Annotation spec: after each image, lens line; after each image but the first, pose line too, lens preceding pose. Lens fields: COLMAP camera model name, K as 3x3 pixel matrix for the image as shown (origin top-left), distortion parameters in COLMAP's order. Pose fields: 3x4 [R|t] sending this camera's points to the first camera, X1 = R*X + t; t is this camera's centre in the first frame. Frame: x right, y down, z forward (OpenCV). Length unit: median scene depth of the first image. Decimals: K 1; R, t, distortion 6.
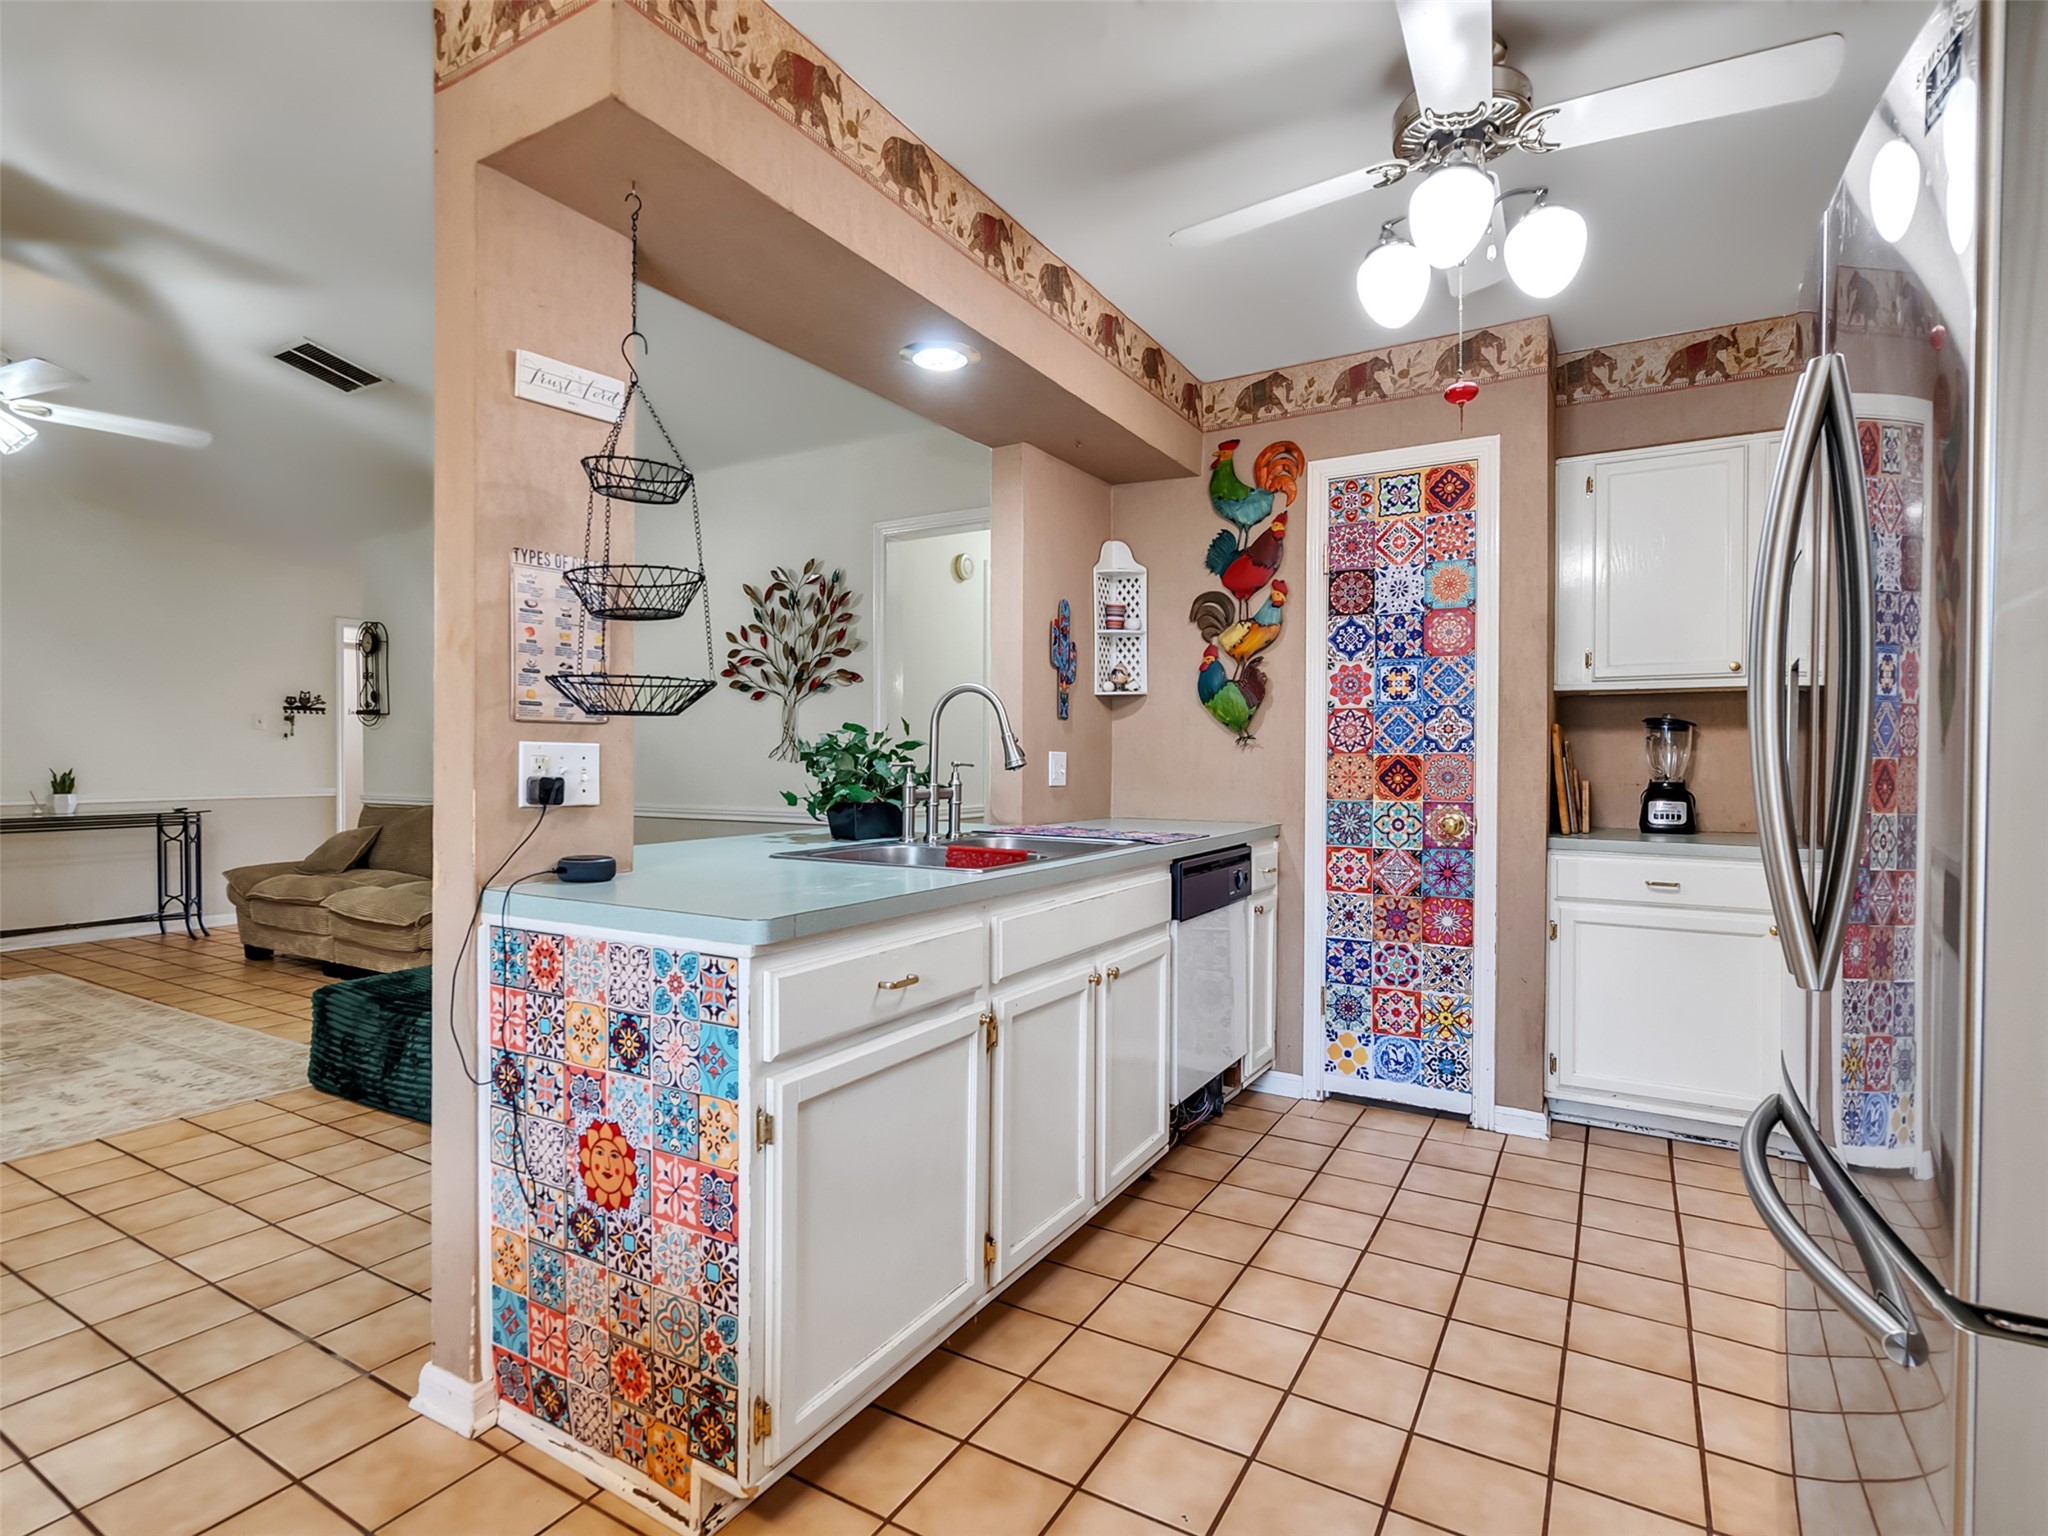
lens RADIAL K [[1047.5, 0, 1000.5], [0, 1047.5, 765.0], [0, 0, 1]] dist [-0.007604, 0.004344]
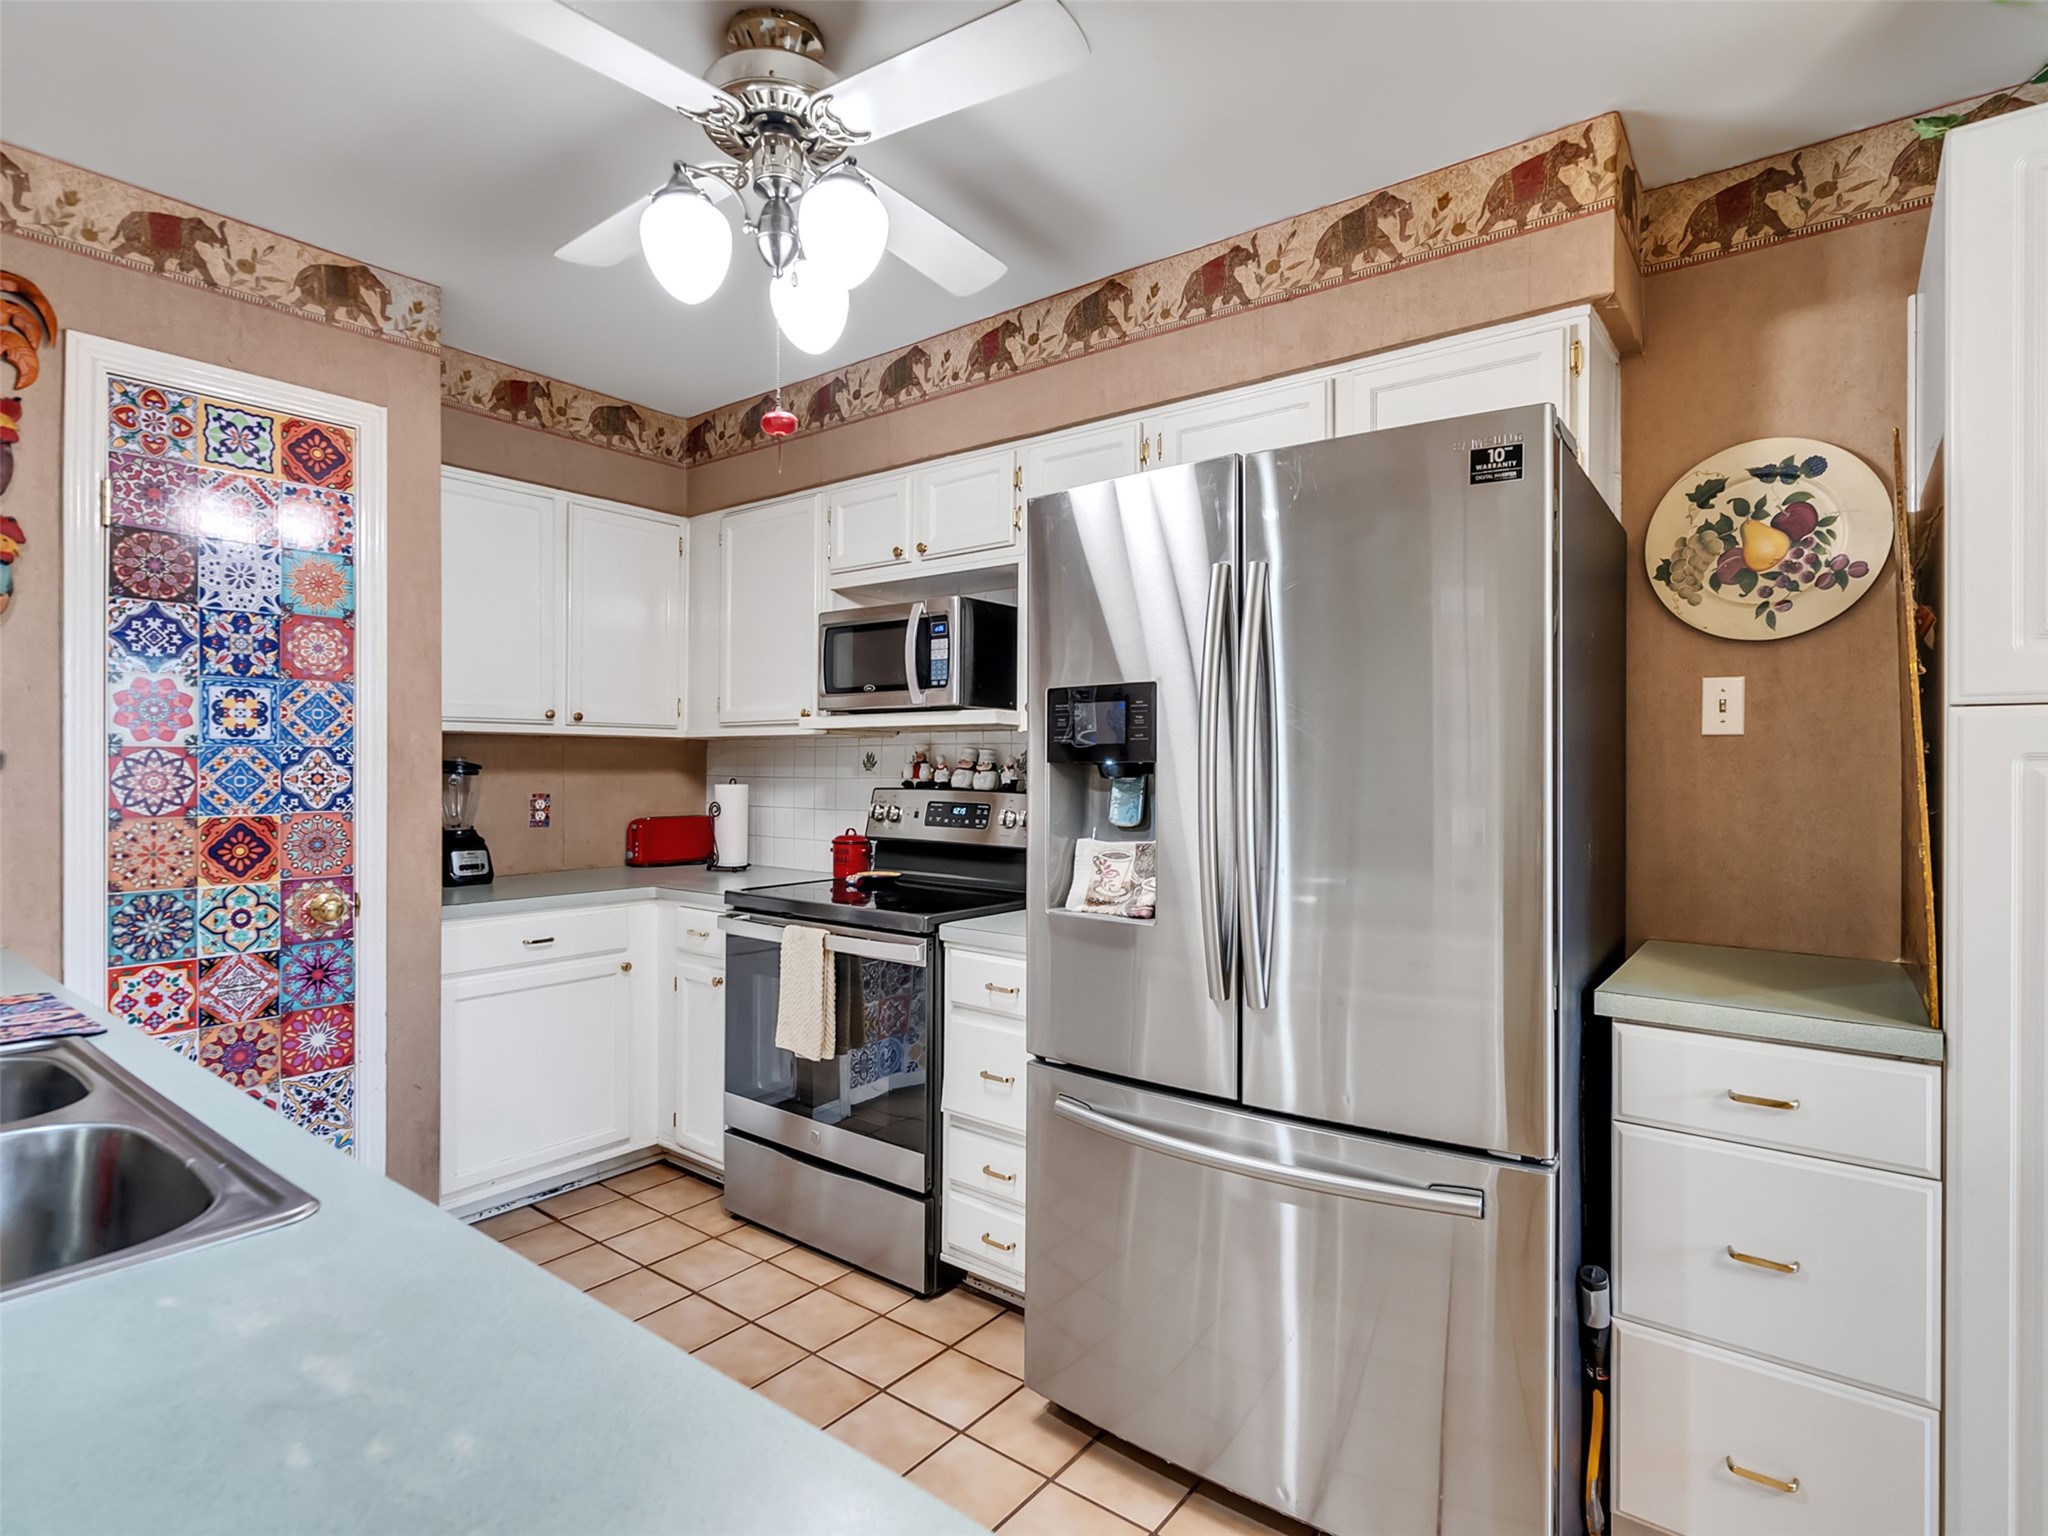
lens RADIAL K [[1047.5, 0, 1002.7], [0, 1047.5, 766.2], [0, 0, 1]] dist [-0.007604, 0.004344]
pose [[0.124558, -0.004015, 0.992204, -0.232944], [0.006138, 0.999976, 0.003276, -0.041099], [-0.992193, 0.005682, 0.124579, 0.407635]]
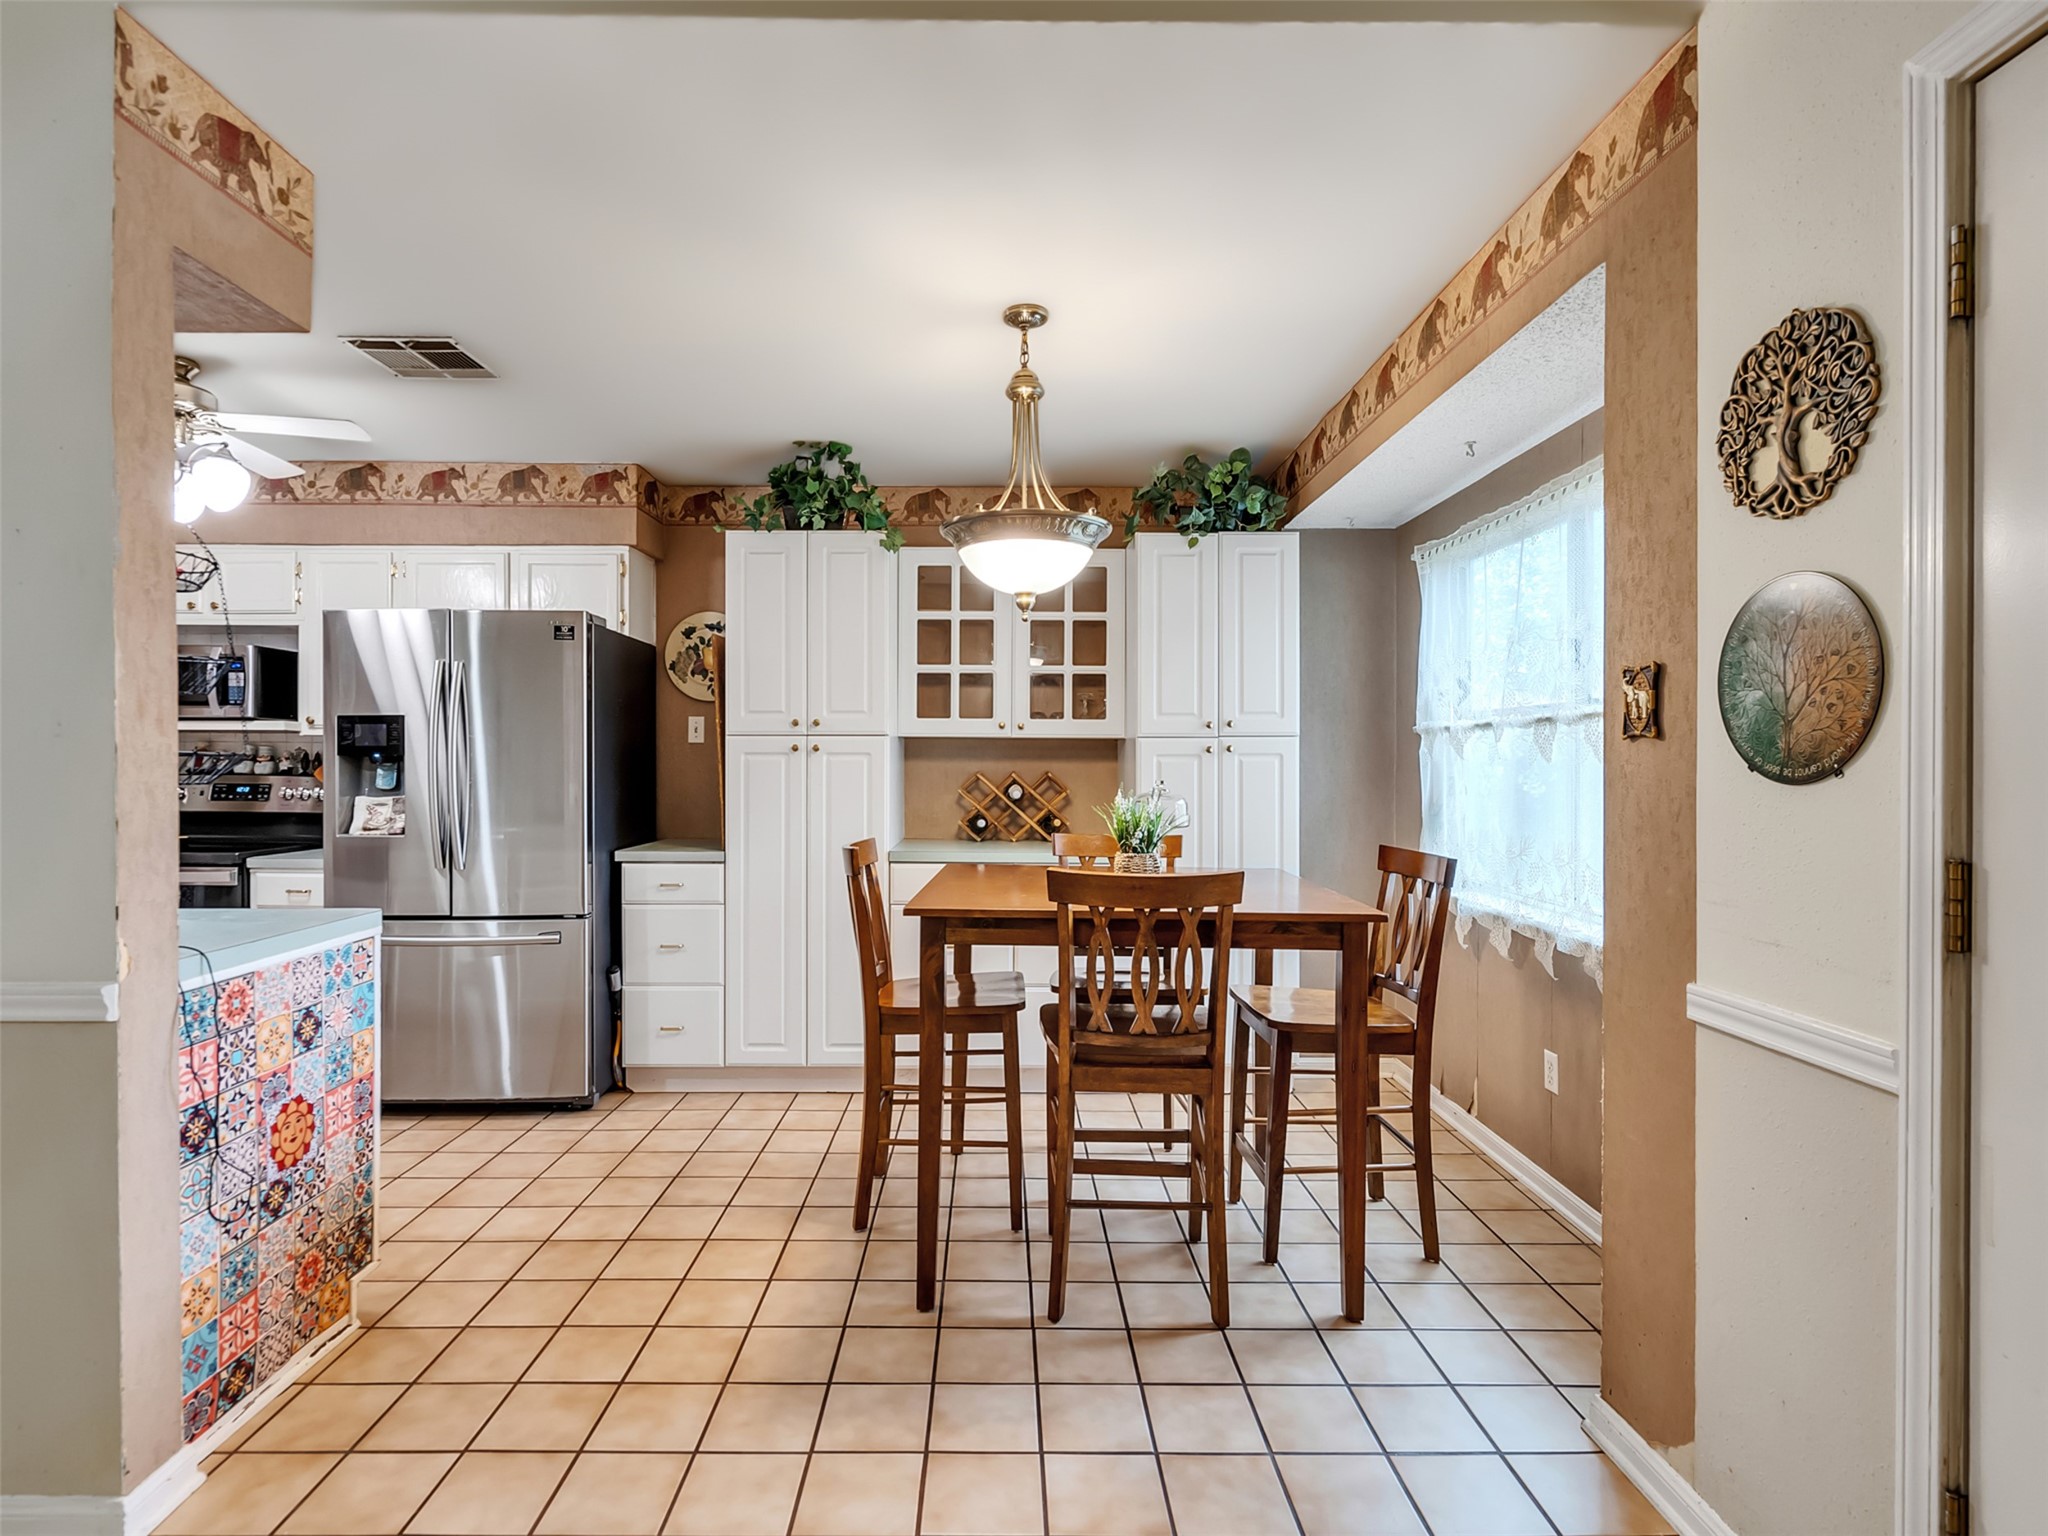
lens RADIAL K [[1047.5, 0, 1005.1], [0, 1047.5, 765.8], [0, 0, 1]] dist [-0.007604, 0.004344]
pose [[-0.525605, -0.008626, 0.850685, -0.918103], [0.004596, 0.999905, 0.012979, -0.040968], [-0.850716, 0.010732, -0.525516, 0.435967]]
